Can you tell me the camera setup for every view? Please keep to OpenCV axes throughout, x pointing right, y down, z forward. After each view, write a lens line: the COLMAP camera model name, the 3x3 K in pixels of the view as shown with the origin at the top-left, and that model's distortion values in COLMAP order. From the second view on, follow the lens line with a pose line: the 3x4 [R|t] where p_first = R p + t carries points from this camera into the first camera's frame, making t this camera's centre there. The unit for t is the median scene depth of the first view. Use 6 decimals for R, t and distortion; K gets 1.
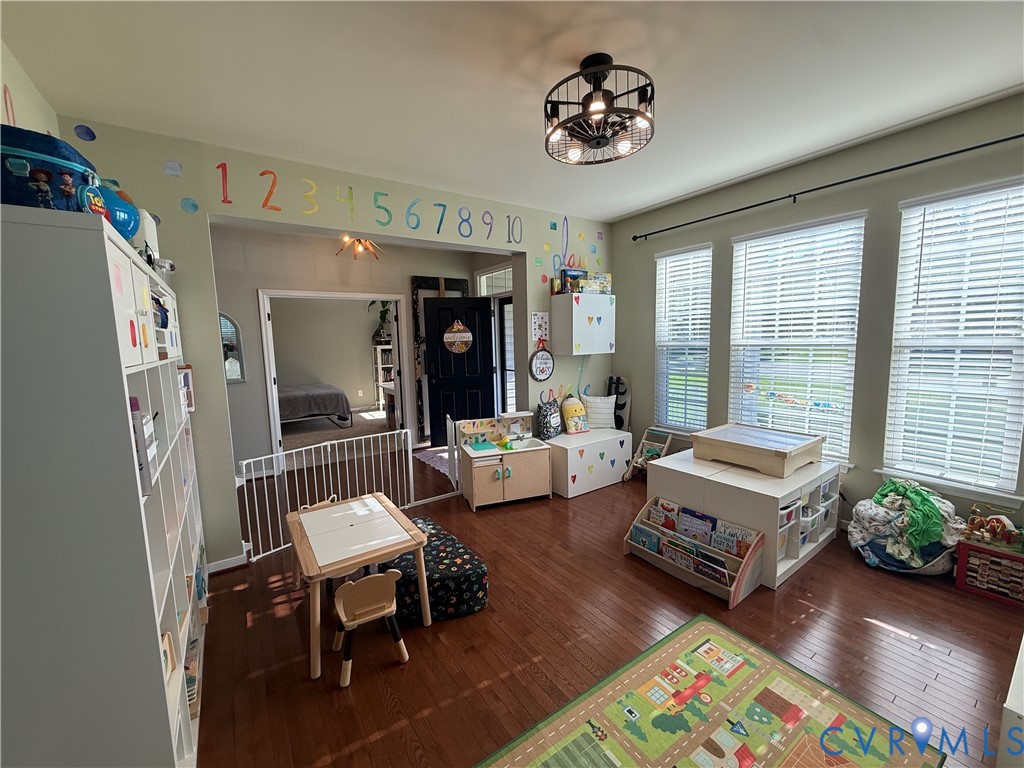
lens RADIAL K [[408.3, 0, 505.4], [0, 408.3, 383.3], [0, 0, 1]] dist [0.000320, 0.000024]
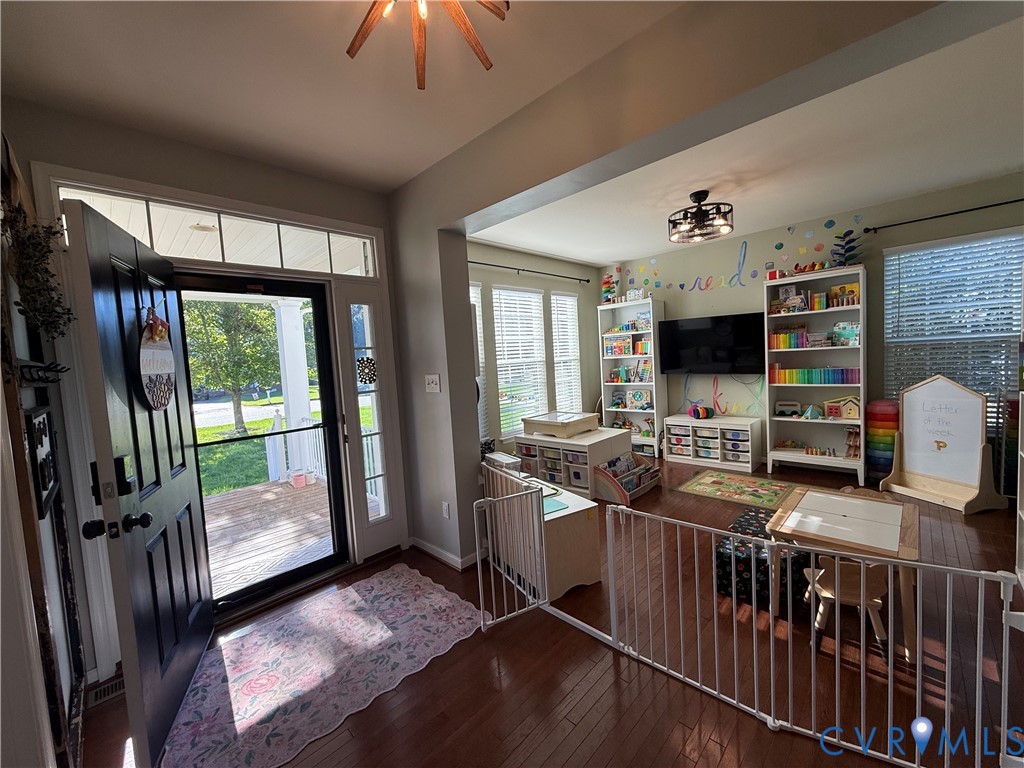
lens RADIAL K [[408.3, 0, 510.3], [0, 408.3, 385.2], [0, 0, 1]] dist [0.000320, 0.000024]
pose [[-0.181372, -0.036061, 0.982753, -1.131840], [0.174831, 0.982226, 0.068307, -0.167204], [-0.967749, 0.184205, -0.171844, 1.788587]]
